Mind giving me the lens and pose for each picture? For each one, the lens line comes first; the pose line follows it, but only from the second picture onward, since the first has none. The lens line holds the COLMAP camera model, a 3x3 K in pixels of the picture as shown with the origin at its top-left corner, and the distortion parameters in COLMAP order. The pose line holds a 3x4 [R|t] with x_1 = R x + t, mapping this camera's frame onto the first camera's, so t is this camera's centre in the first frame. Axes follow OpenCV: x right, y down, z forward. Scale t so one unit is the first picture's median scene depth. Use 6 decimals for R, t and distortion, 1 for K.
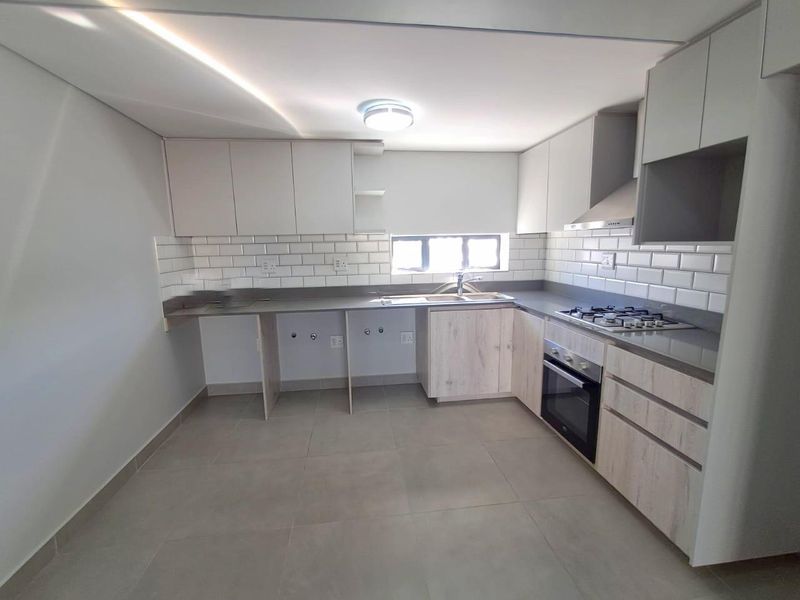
lens RADIAL K [[363.1, 0, 395.4], [0, 363.1, 302.9], [0, 0, 1]] dist [-0.000961, 0.001275]
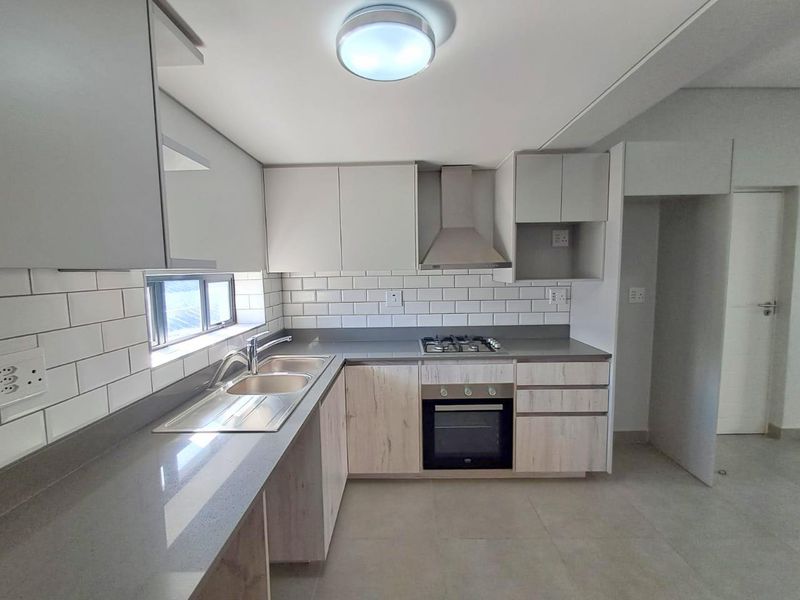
lens RADIAL K [[368.7, 0, 395.1], [0, 368.7, 300.5], [0, 0, 1]] dist [-0.003408, 0.001153]
pose [[0.143148, -0.072153, 0.987068, -0.428401], [0.178904, 0.982796, 0.045896, -0.140760], [-0.973397, 0.170020, 0.153594, 0.736760]]
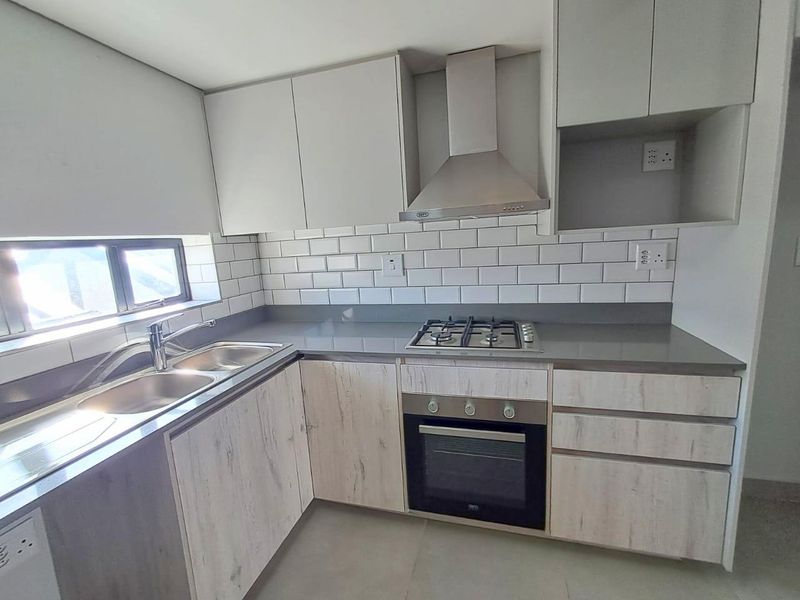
lens RADIAL K [[368.7, 0, 392.6], [0, 368.7, 302.9], [0, 0, 1]] dist [-0.003408, 0.001153]
pose [[0.399894, -0.164206, 0.901732, -0.121699], [0.202537, 0.975332, 0.087789, -0.093972], [-0.893904, 0.147528, 0.423287, 0.600422]]
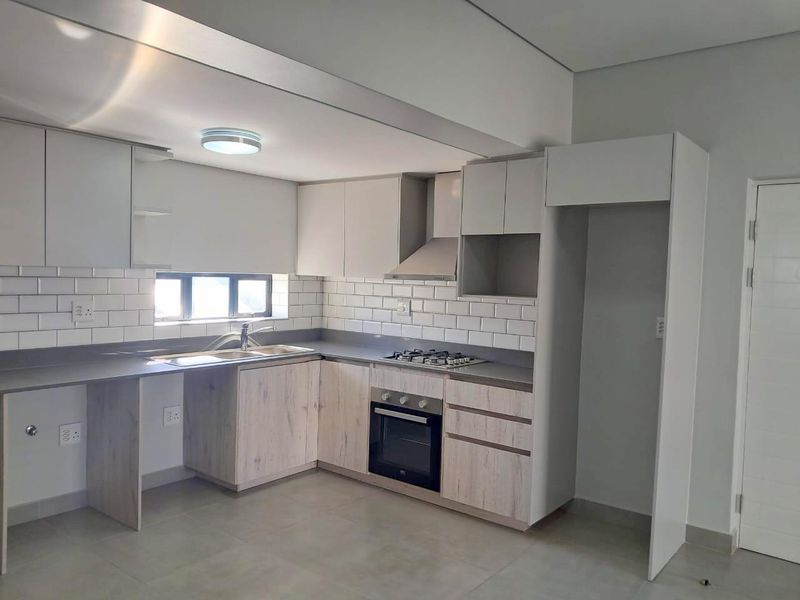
lens RADIAL K [[626.9, 0, 387.2], [0, 626.9, 296.0], [0, 0, 1]] dist [0.079048, -0.019793]
pose [[0.723806, 0.012950, 0.689882, -0.605728], [0.071974, 0.992953, -0.094152, 0.014528], [-0.686239, 0.117802, 0.717773, -0.228406]]
